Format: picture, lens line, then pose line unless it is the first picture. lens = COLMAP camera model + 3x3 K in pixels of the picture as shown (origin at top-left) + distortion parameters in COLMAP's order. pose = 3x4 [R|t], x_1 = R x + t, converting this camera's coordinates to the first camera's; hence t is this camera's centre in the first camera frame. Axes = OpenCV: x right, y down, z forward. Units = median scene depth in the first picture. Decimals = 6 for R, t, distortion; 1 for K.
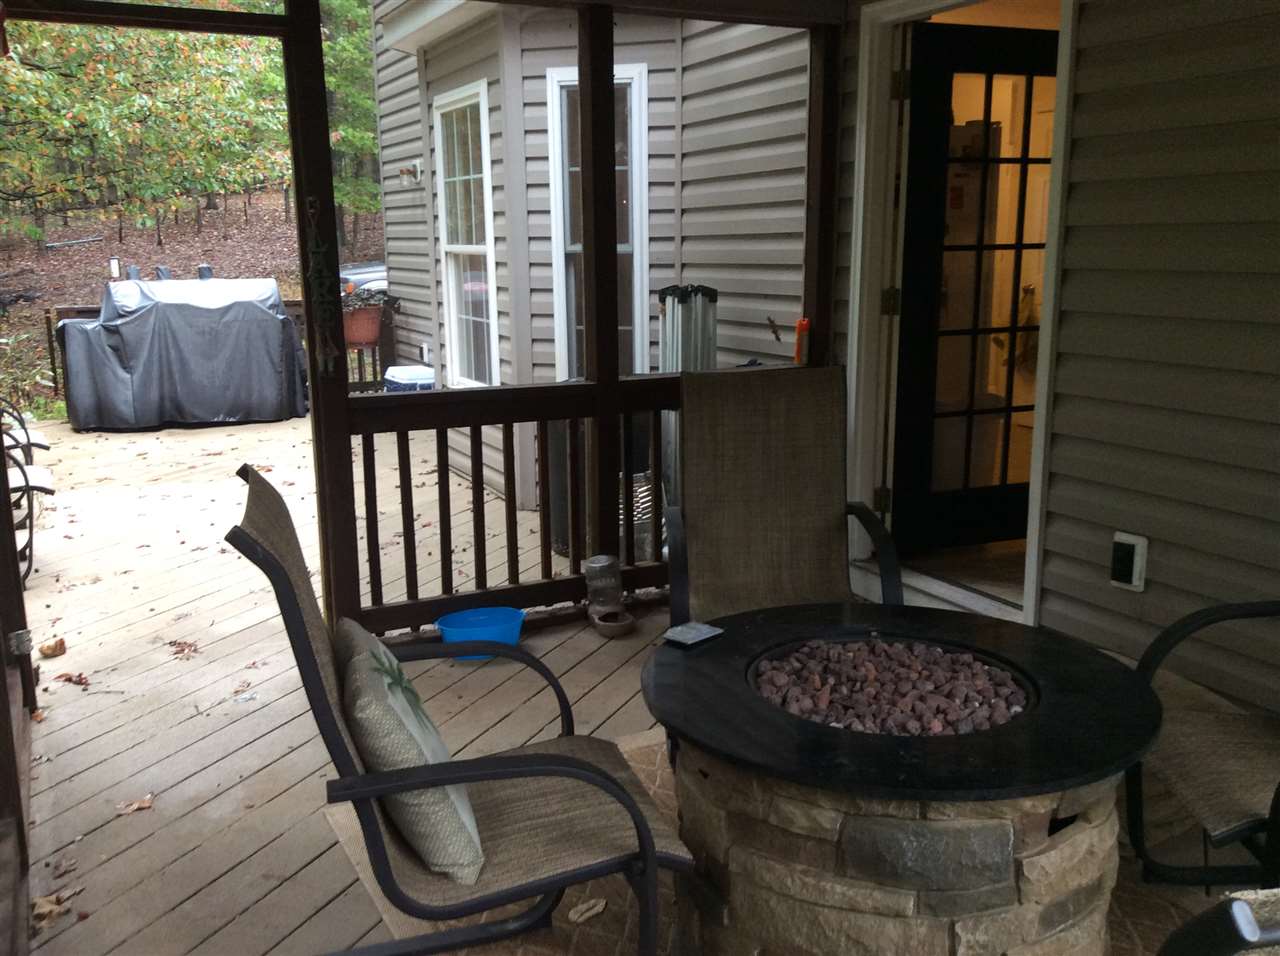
lens RADIAL K [[1195.4, 0, 655.8], [0, 1195.4, 501.9], [0, 0, 1]] dist [0.108149, -0.189547]
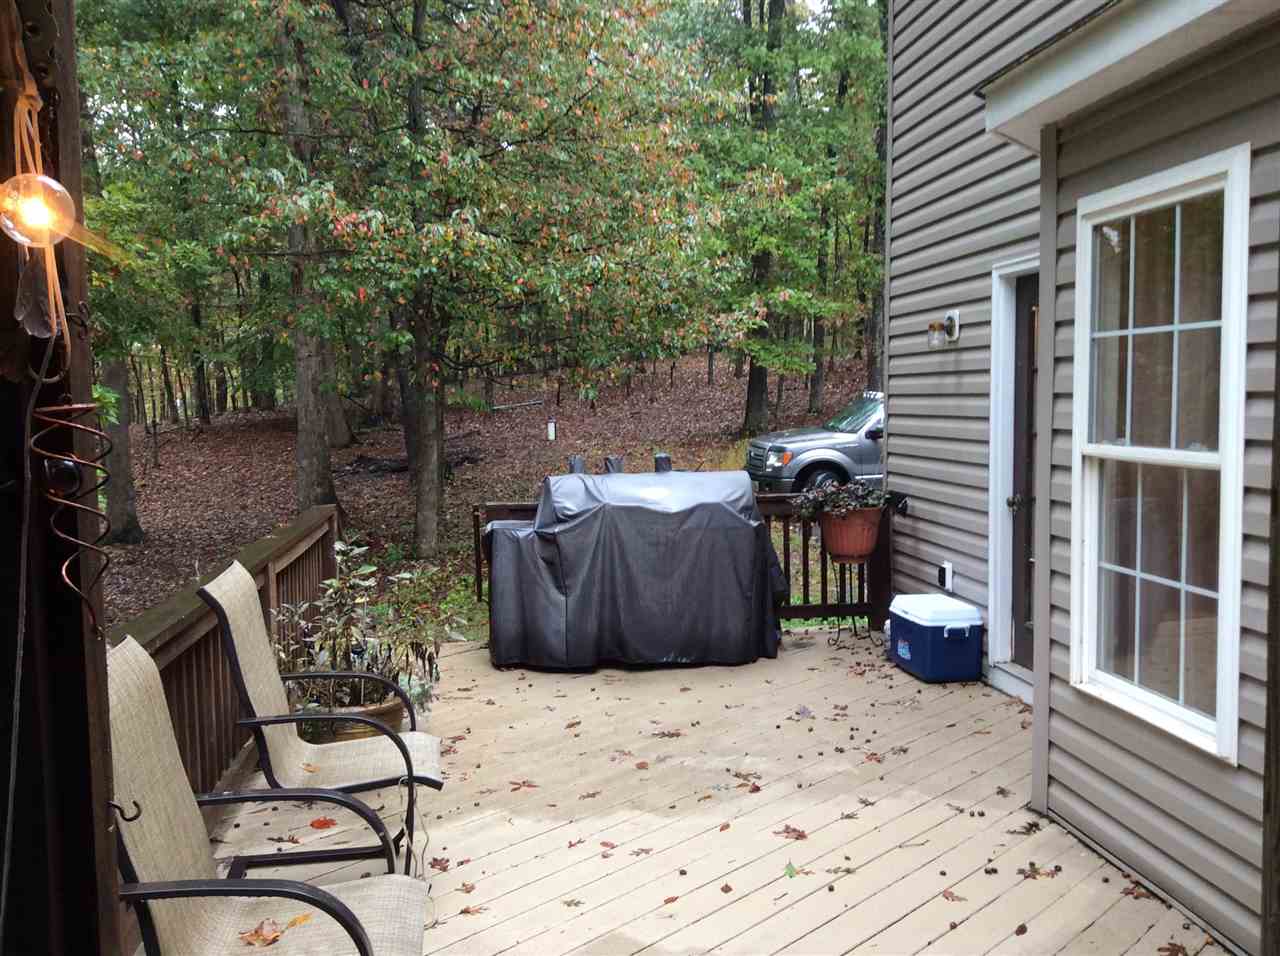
lens RADIAL K [[1155.2, 0, 644.0], [0, 1155.2, 481.9], [0, 0, 1]] dist [0.226789, -0.483747]
pose [[0.945707, 0.019051, -0.324461, -0.133938], [-0.063581, 0.989837, -0.127202, -0.077409], [0.318740, 0.140925, 0.937307, 0.284887]]
